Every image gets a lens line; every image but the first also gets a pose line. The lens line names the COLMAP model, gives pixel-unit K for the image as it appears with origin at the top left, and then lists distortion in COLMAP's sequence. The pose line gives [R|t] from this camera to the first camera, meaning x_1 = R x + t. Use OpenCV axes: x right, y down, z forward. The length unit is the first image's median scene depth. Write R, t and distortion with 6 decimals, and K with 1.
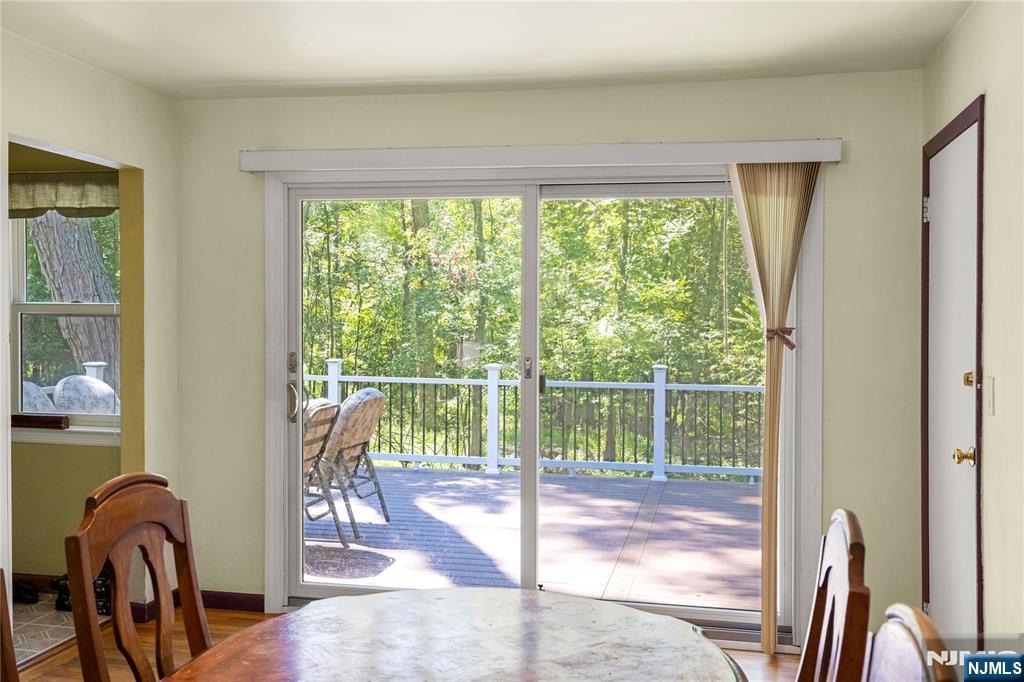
lens RADIAL K [[1009.7, 0, 508.4], [0, 1009.7, 344.6], [0, 0, 1]] dist [-0.002242, 0.000000]
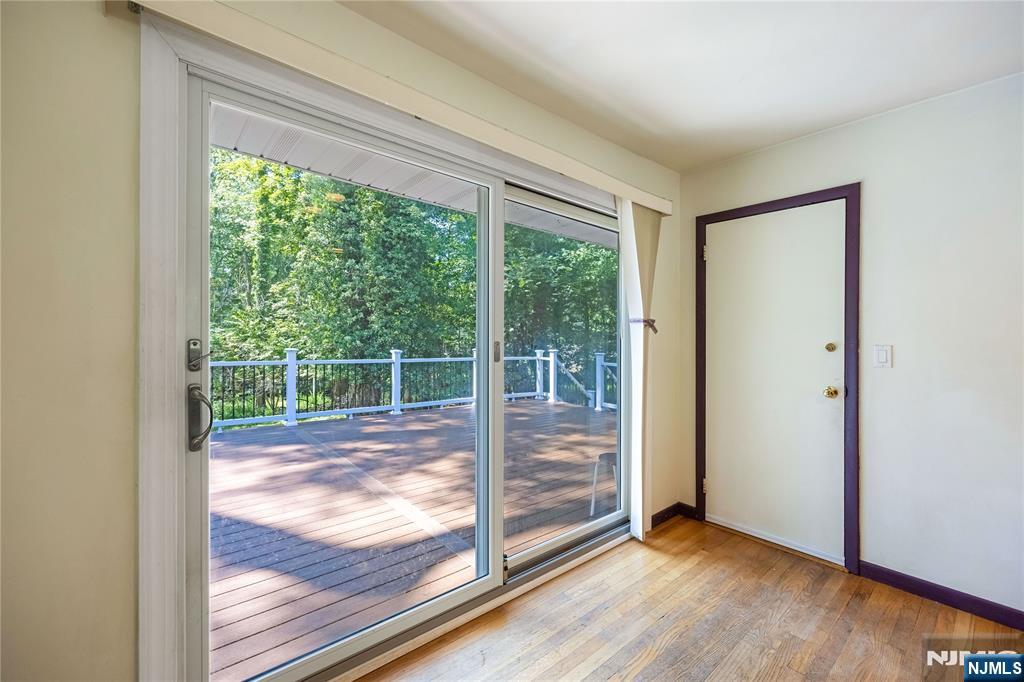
lens RADIAL K [[425.8, 0, 511.1], [0, 425.8, 336.1], [0, 0, 1]] dist [0.011645, -0.000153]
pose [[0.598923, -0.000847, 0.800806, -0.350082], [0.004894, 0.999985, -0.002602, 0.009515], [-0.800792, 0.005477, 0.598918, 0.775248]]
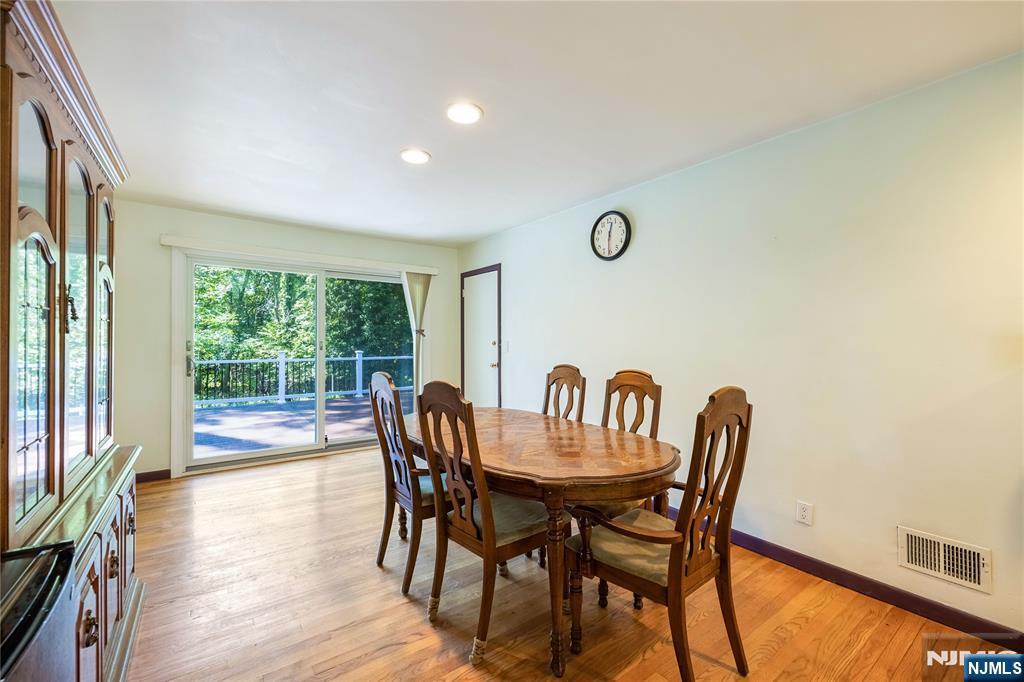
lens RADIAL K [[425.8, 0, 504.9], [0, 425.8, 336.0], [0, 0, 1]] dist [0.011645, -0.000153]
pose [[0.671022, 0.000042, 0.741437, -0.474484], [0.018745, 0.999679, -0.017021, 0.027602], [-0.741200, 0.025319, 0.670806, -0.011630]]
